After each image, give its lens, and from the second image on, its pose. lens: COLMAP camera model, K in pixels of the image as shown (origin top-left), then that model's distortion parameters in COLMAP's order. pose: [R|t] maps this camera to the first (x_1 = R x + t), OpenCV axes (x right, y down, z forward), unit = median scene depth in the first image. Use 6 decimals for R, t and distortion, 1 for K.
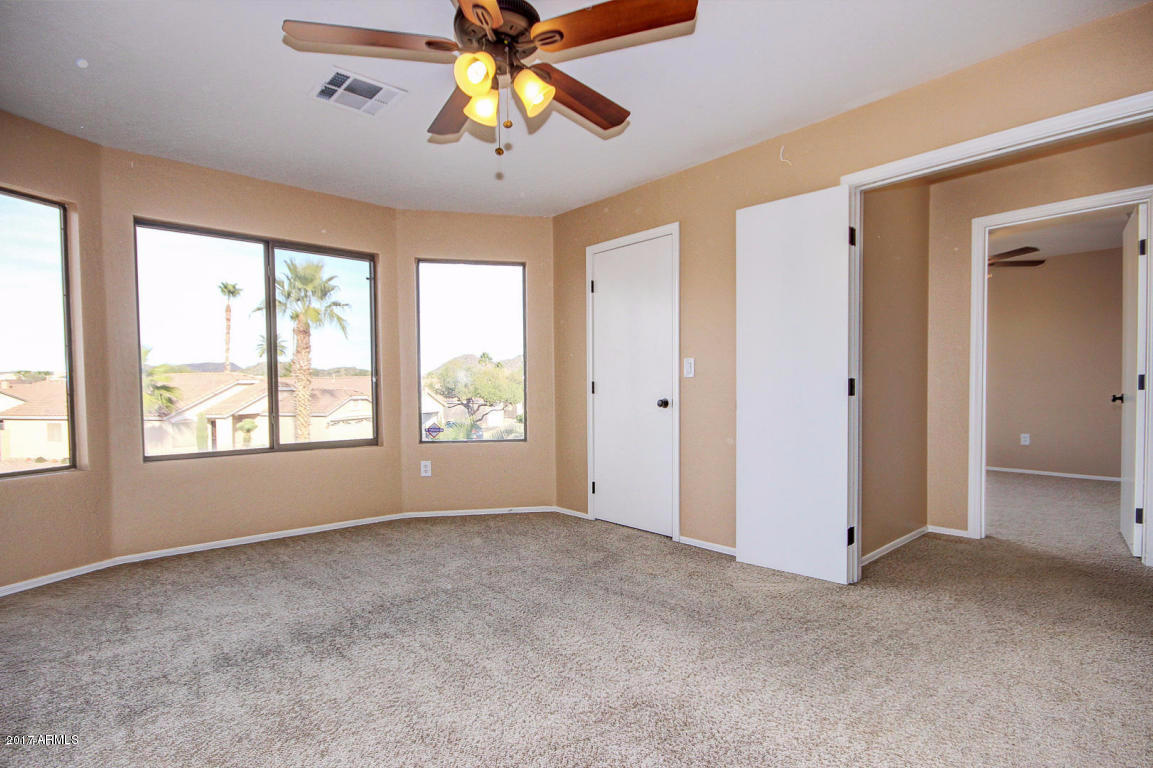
lens RADIAL K [[561.2, 0, 577.5], [0, 561.2, 394.5], [0, 0, 1]] dist [-0.000790, -0.000115]
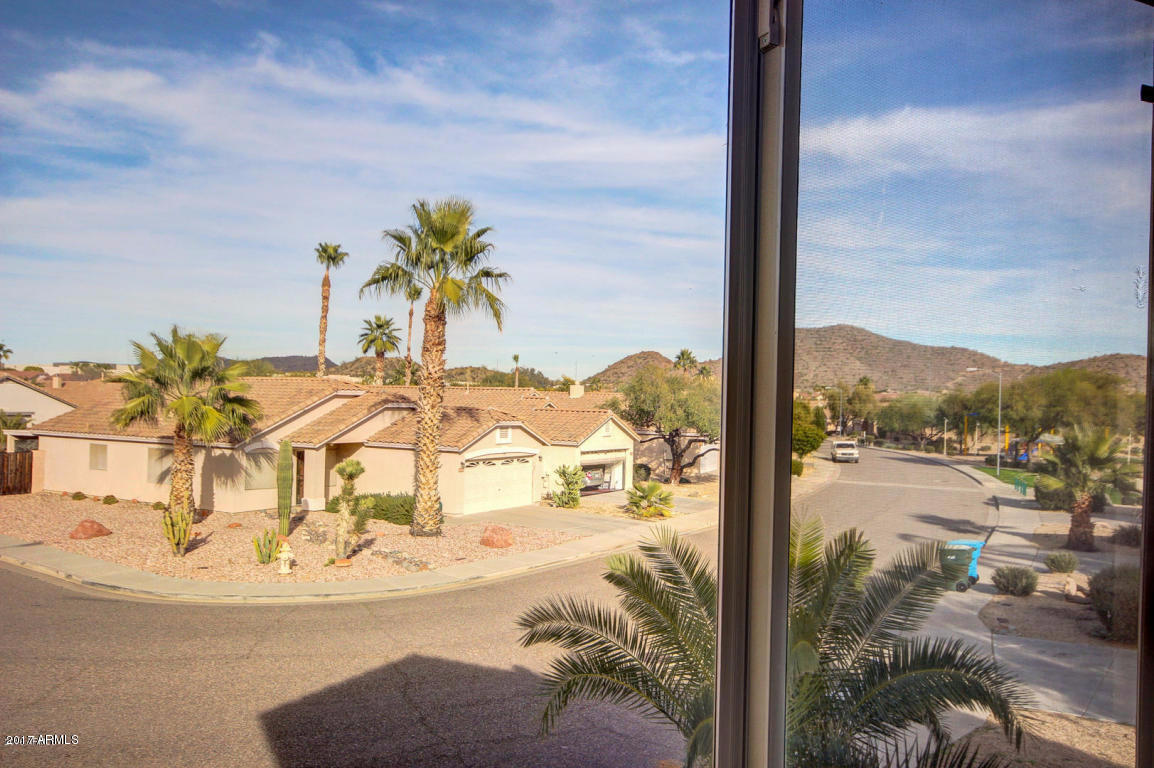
lens RADIAL K [[881.6, 0, 579.8], [0, 881.6, 385.9], [0, 0, 1]] dist [0.036737, 0.006501]
pose [[0.963174, 0.029447, -0.267261, -0.060133], [-0.038573, 0.998836, -0.028959, -0.012266], [0.266098, 0.038202, 0.963189, 0.086130]]
